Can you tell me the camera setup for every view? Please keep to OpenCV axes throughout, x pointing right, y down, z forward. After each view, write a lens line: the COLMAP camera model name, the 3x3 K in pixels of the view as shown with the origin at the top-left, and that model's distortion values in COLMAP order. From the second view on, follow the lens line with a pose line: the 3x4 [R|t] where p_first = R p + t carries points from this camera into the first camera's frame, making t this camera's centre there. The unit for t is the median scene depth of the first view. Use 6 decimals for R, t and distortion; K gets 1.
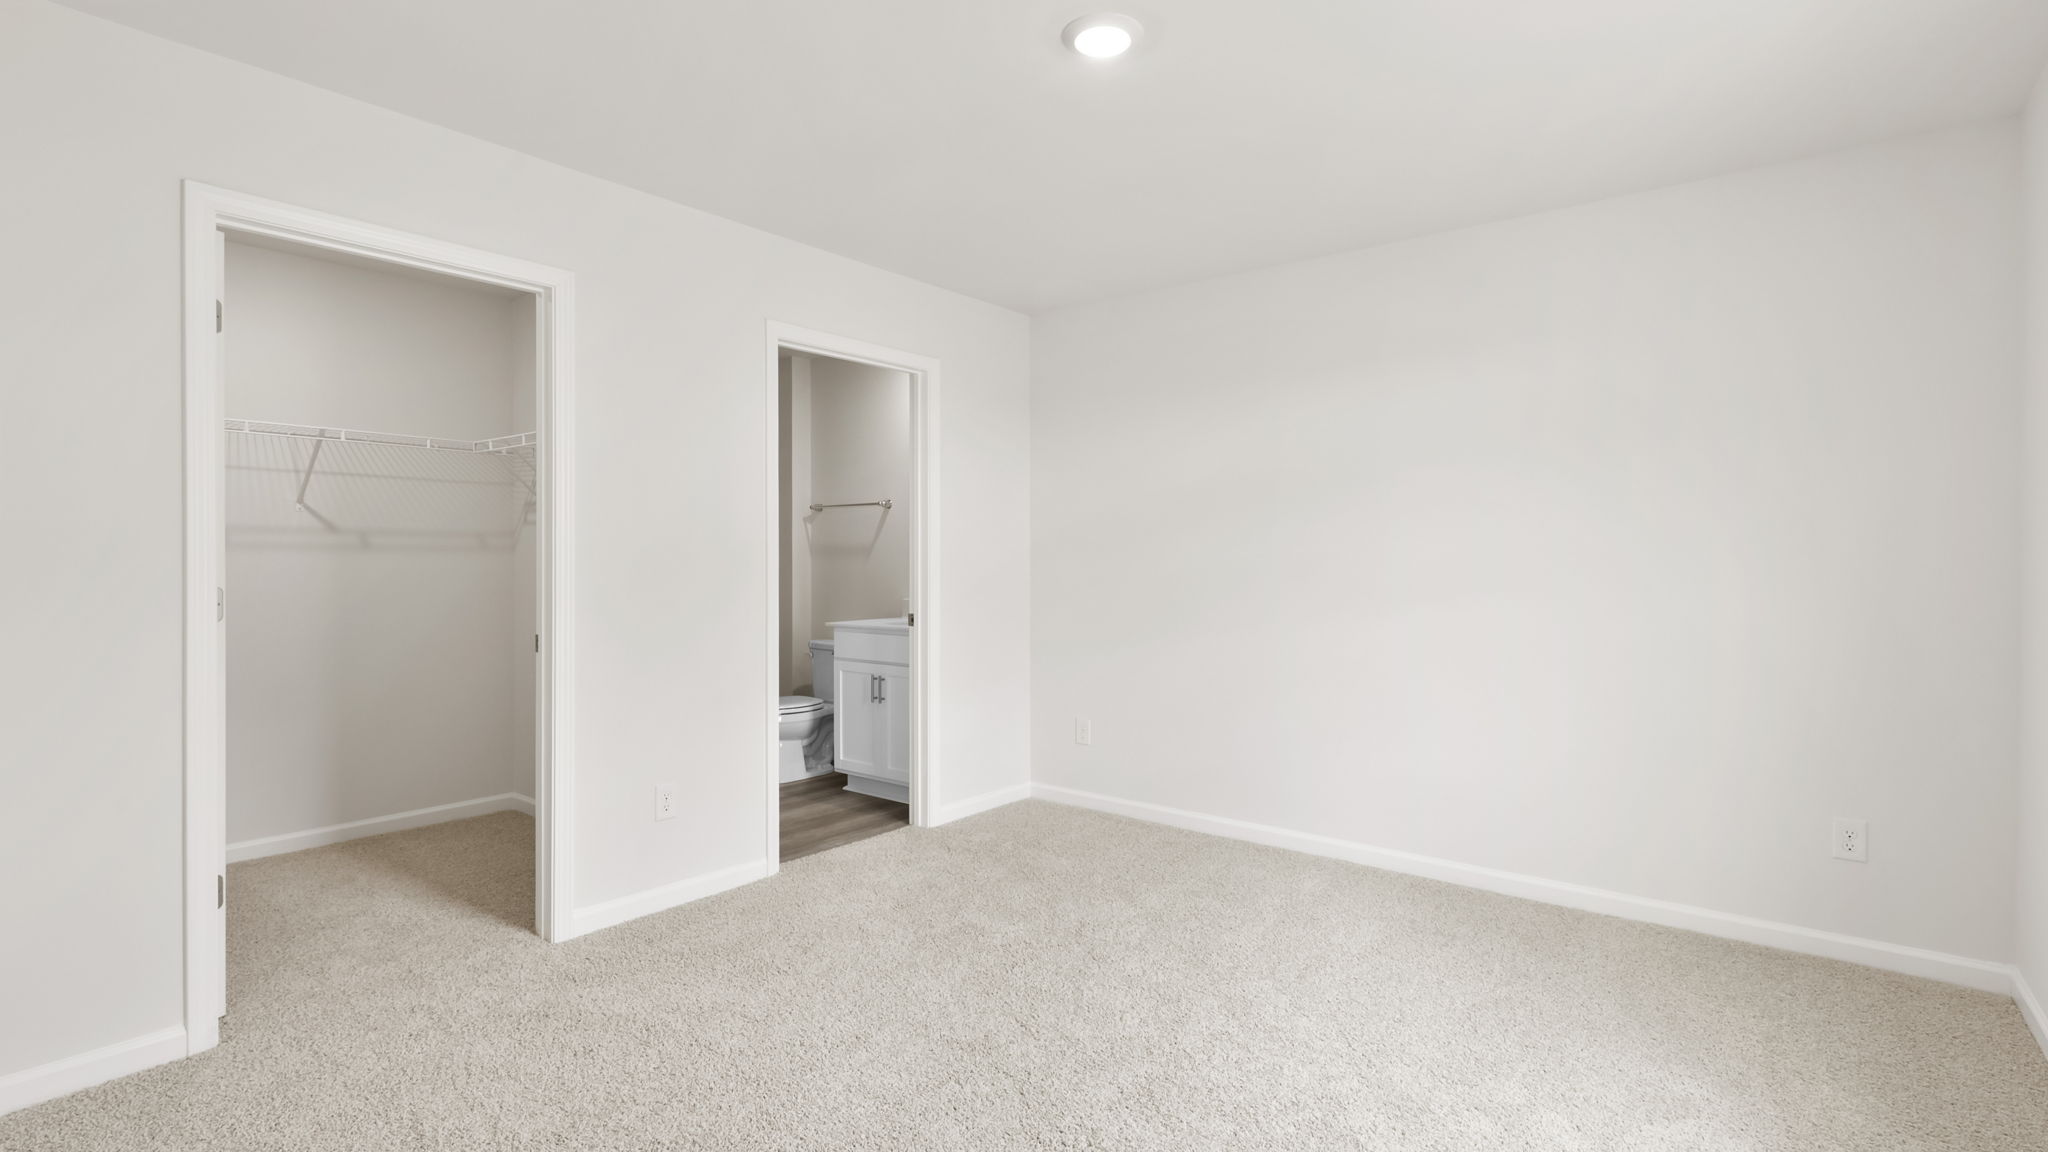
lens RADIAL K [[960.6, 0, 1024.0], [0, 960.6, 576.0], [0, 0, 1]] dist [-0.000198, -0.000331]
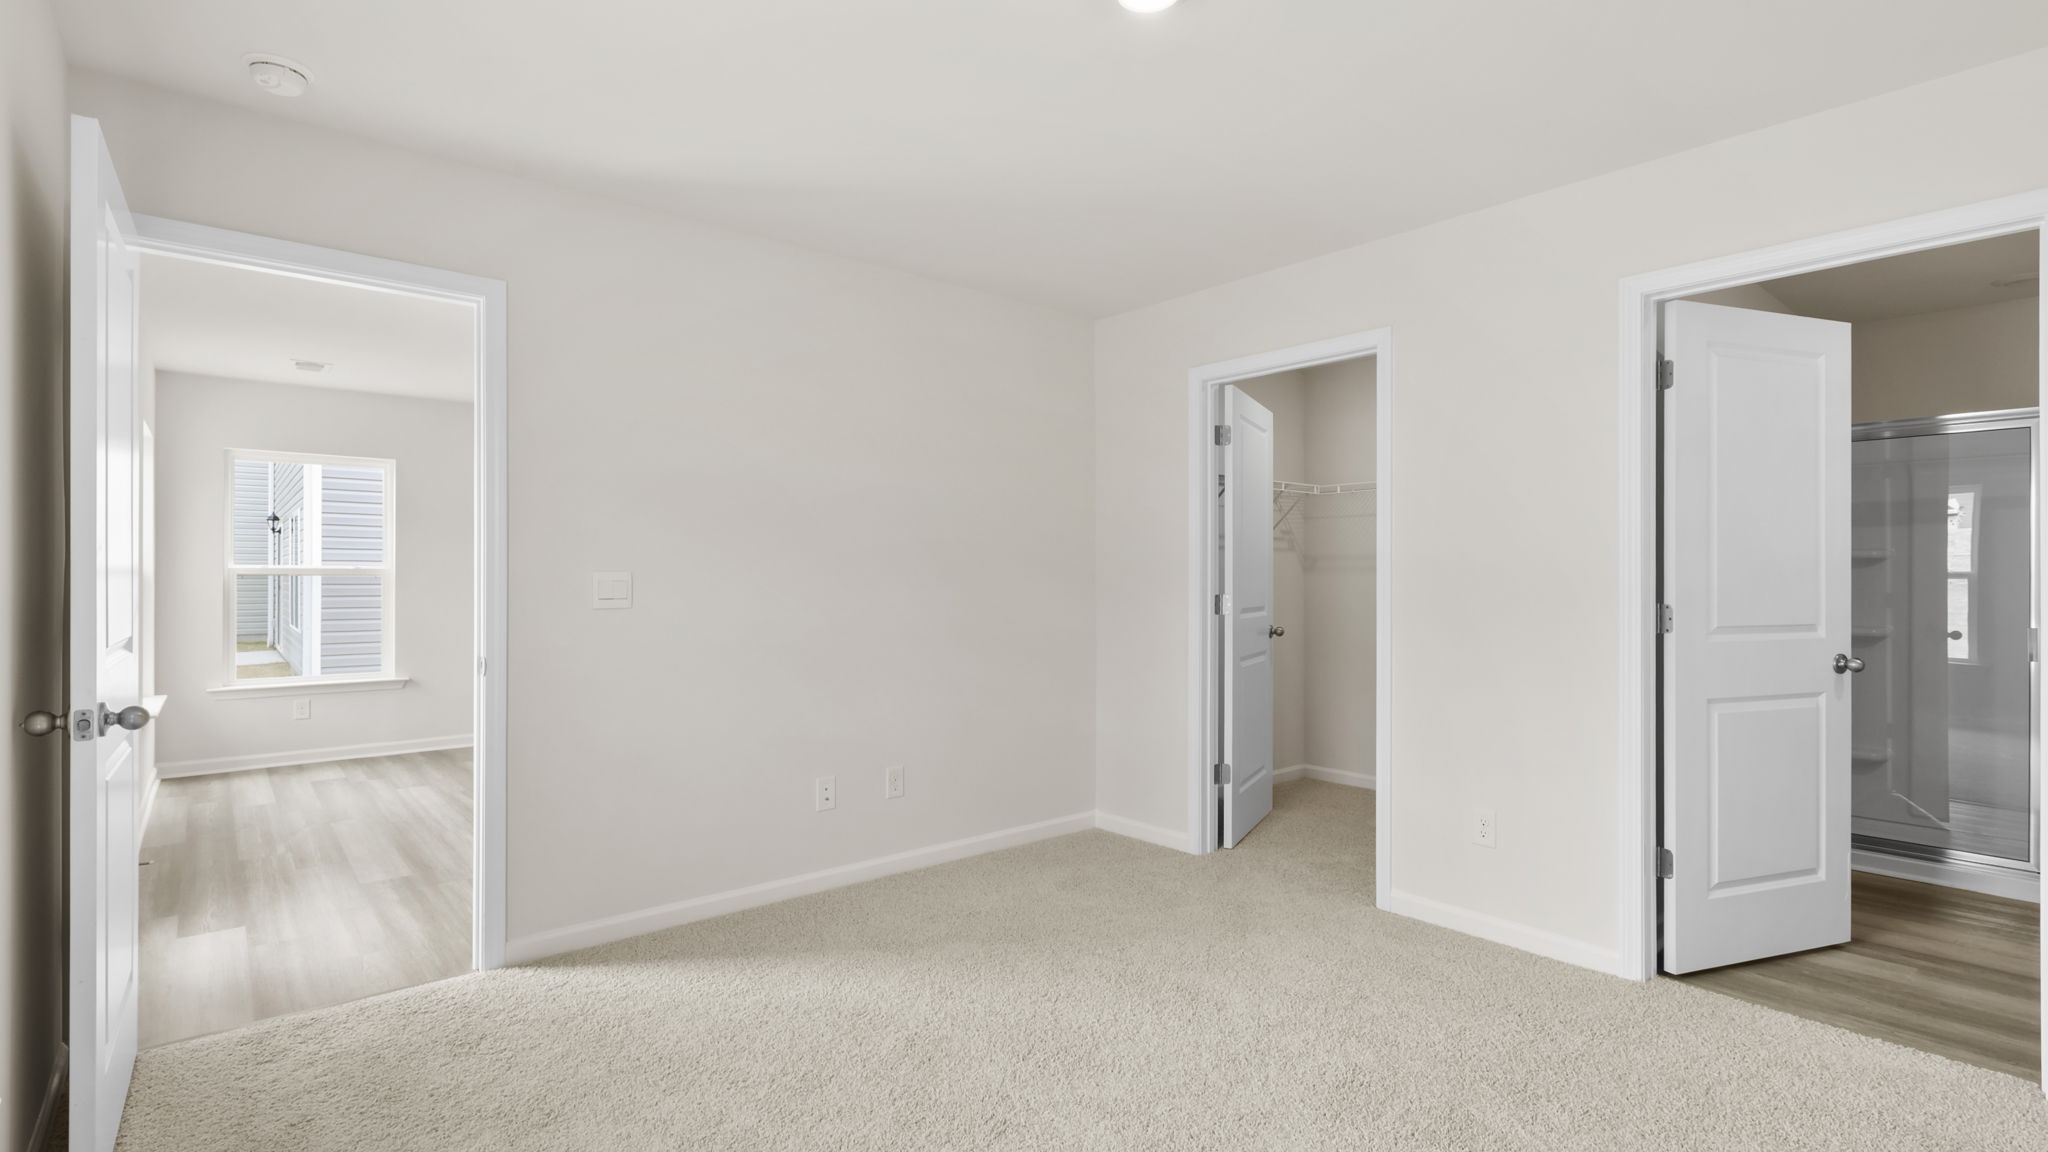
lens RADIAL K [[935.7, 0, 1024.0], [0, 935.7, 573.0], [0, 0, 1]] dist [0.002564, 0.000016]
pose [[-0.190961, 0.001982, -0.981596, 0.670923], [-0.012705, 0.999909, 0.004491, -0.014849], [0.981515, 0.013329, -0.190918, 0.779155]]
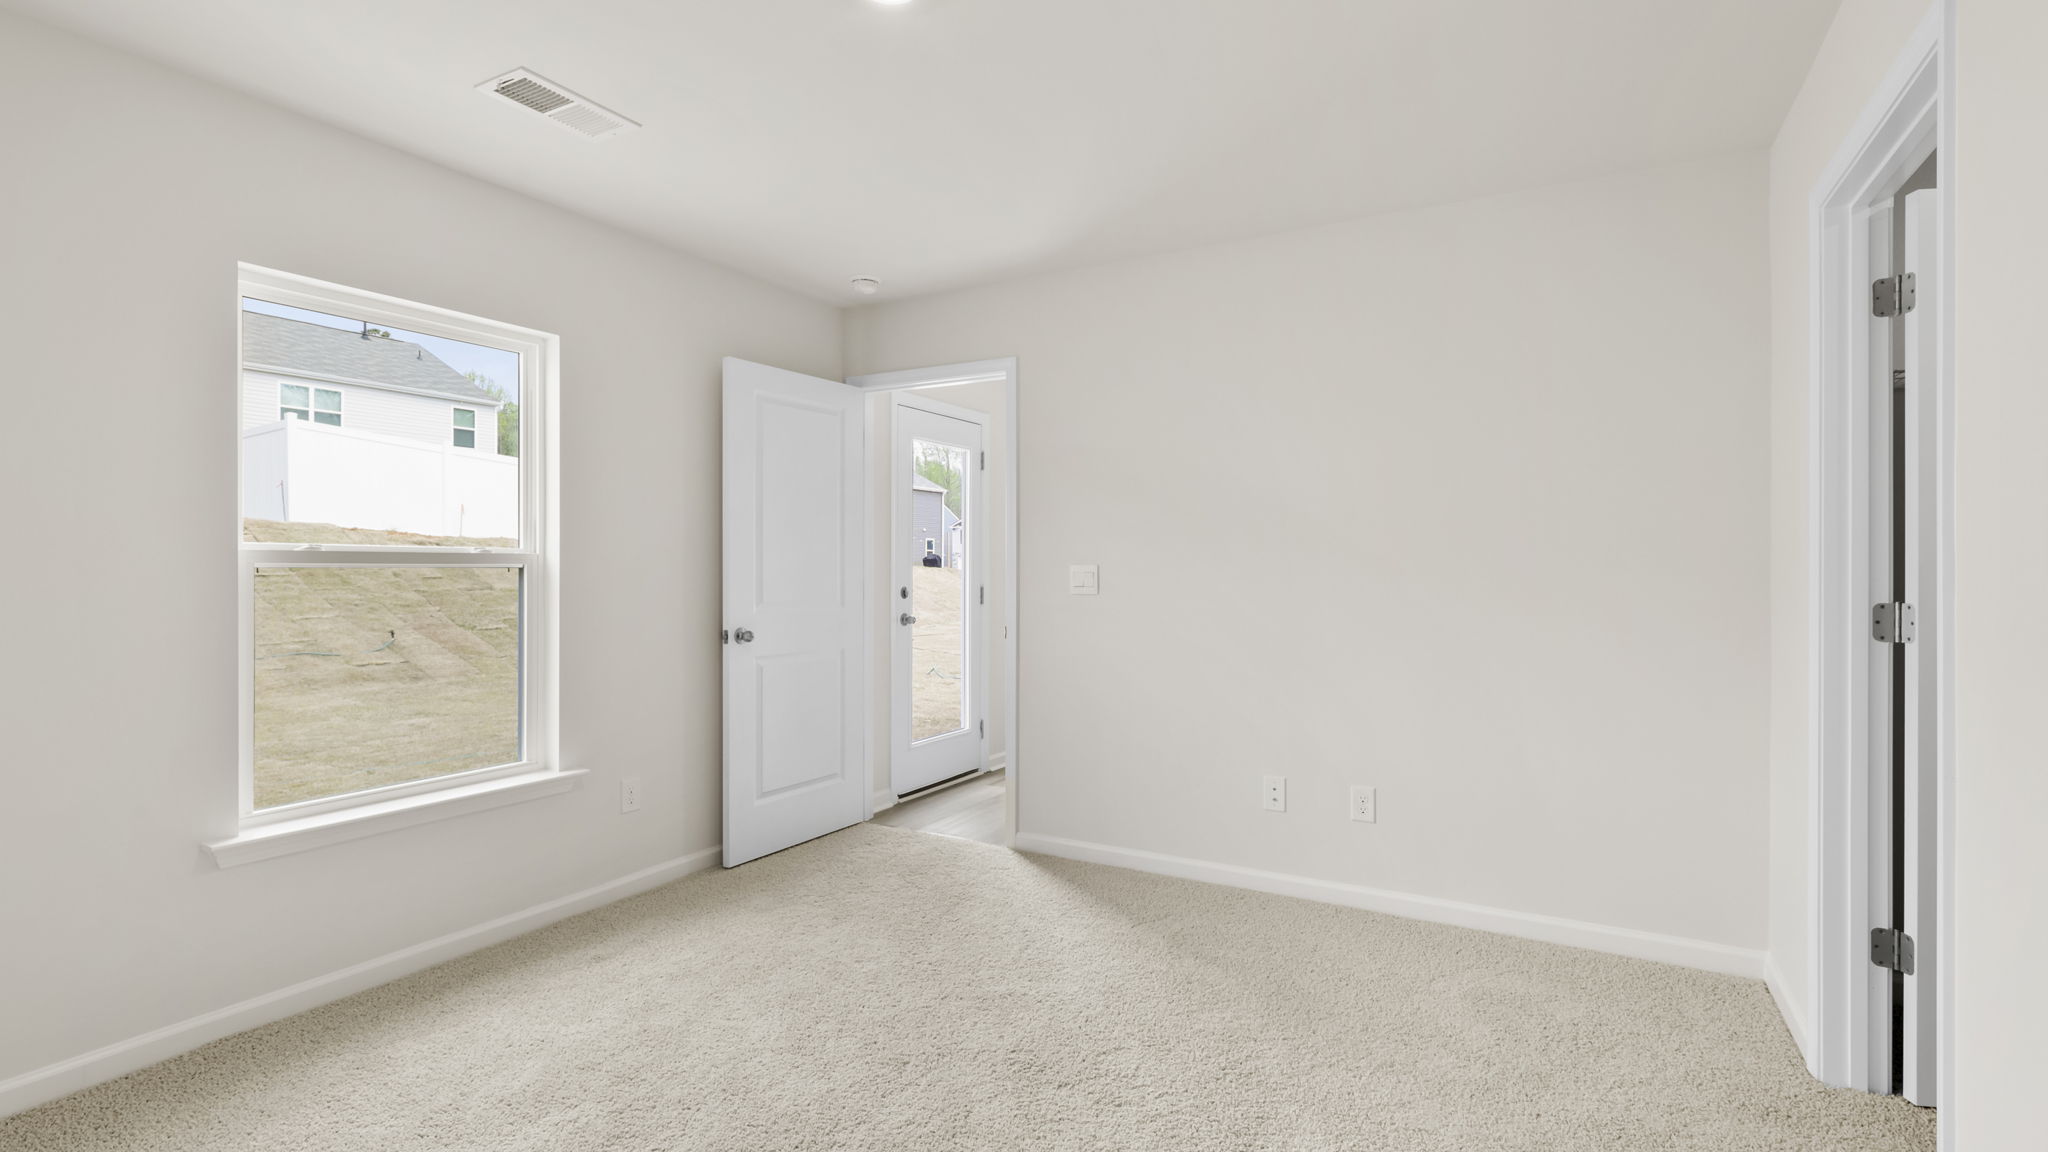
lens RADIAL K [[949.2, 0, 1020.0], [0, 949.2, 570.0], [0, 0, 1]] dist [0.001549, 0.000323]
pose [[-0.987570, 0.003360, -0.157142, 0.052682], [0.001087, 0.999894, 0.014549, -0.018134], [0.157174, 0.014197, -0.987469, 1.394376]]
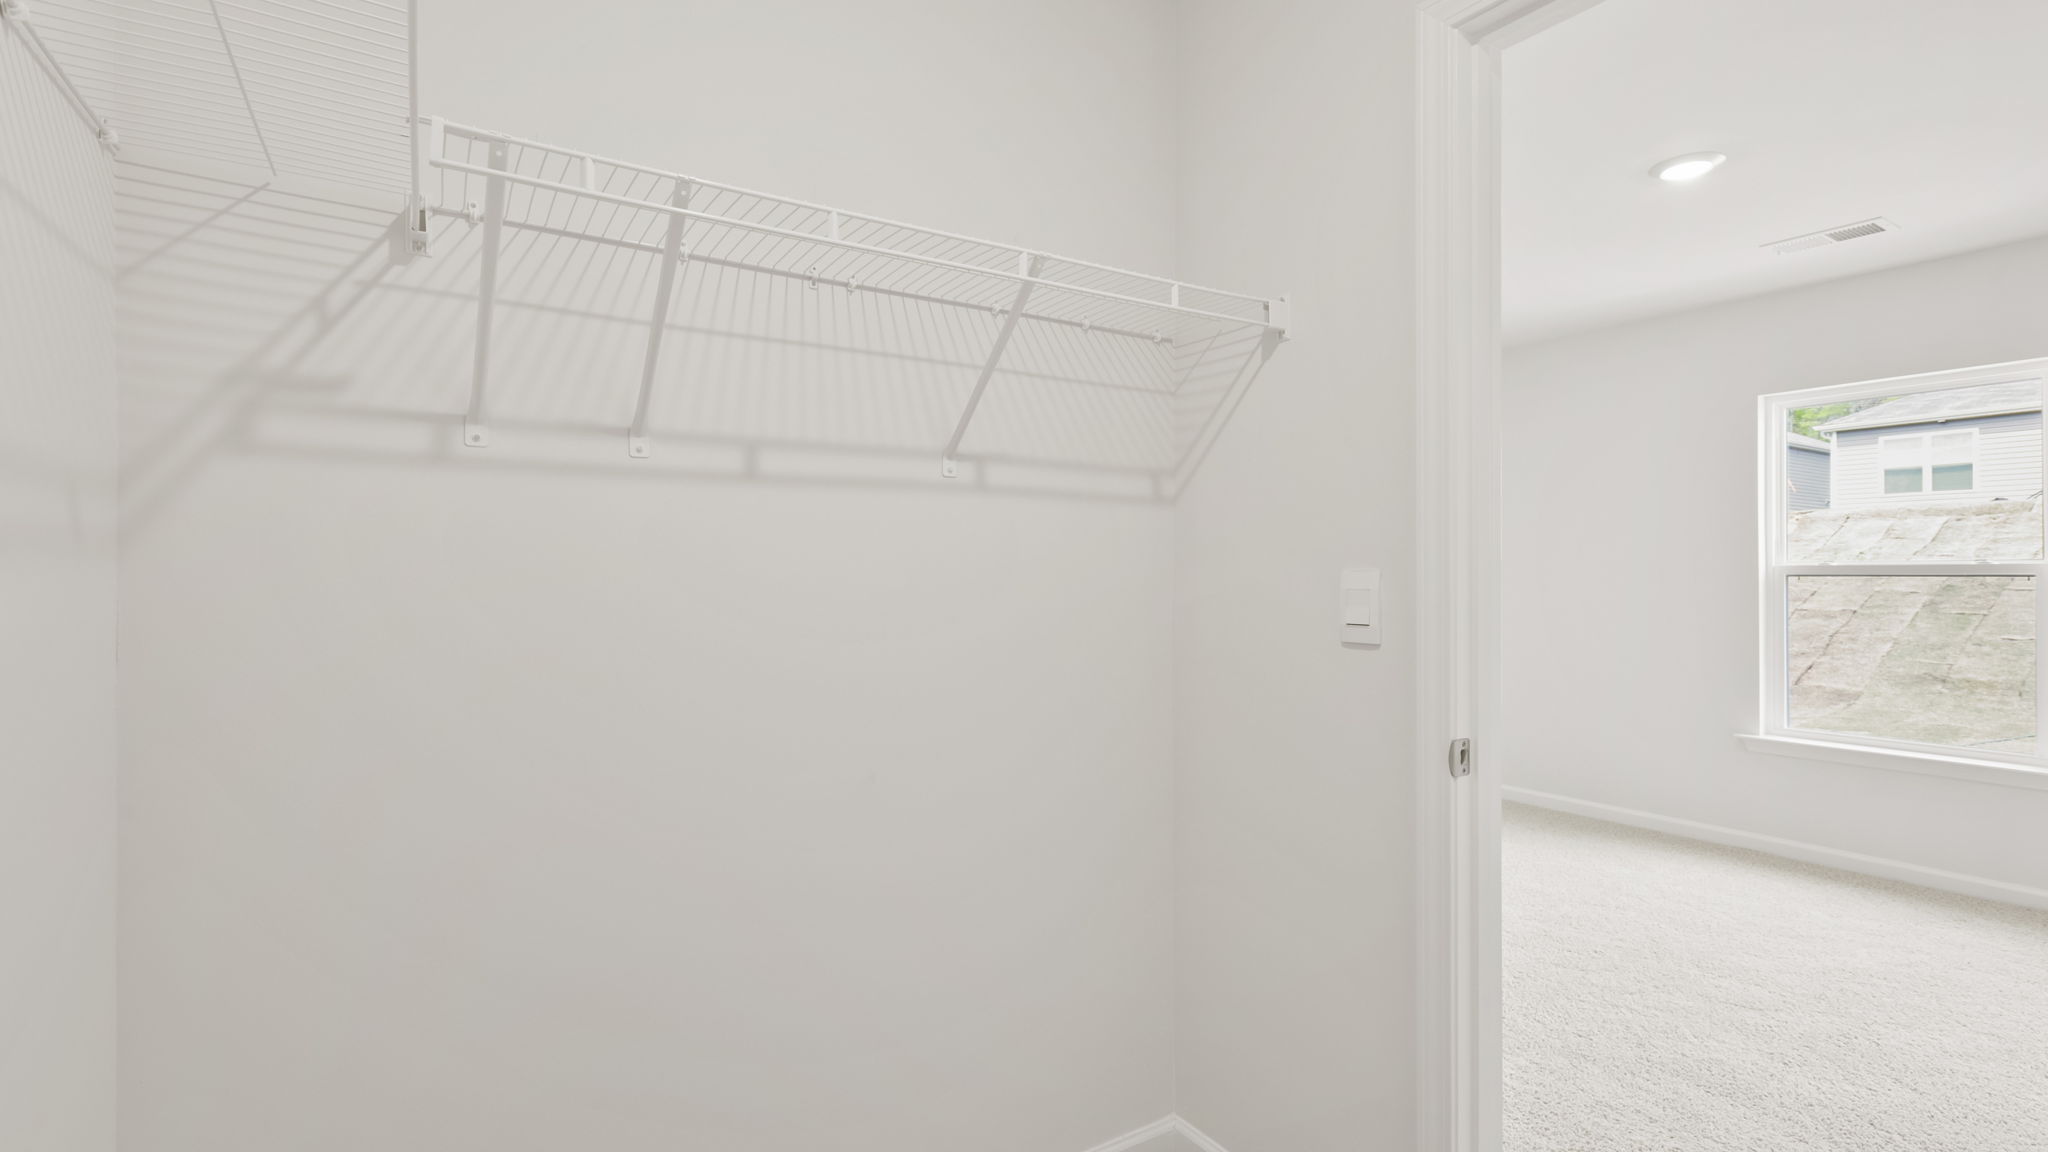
lens RADIAL K [[949.2, 0, 1020.0], [0, 949.2, 570.0], [0, 0, 1]] dist [0.001549, 0.000323]
pose [[0.318302, 0.001537, 0.947988, -1.045703], [0.018141, 0.999806, -0.007712, -0.027586], [-0.947816, 0.019652, 0.318212, 1.066569]]
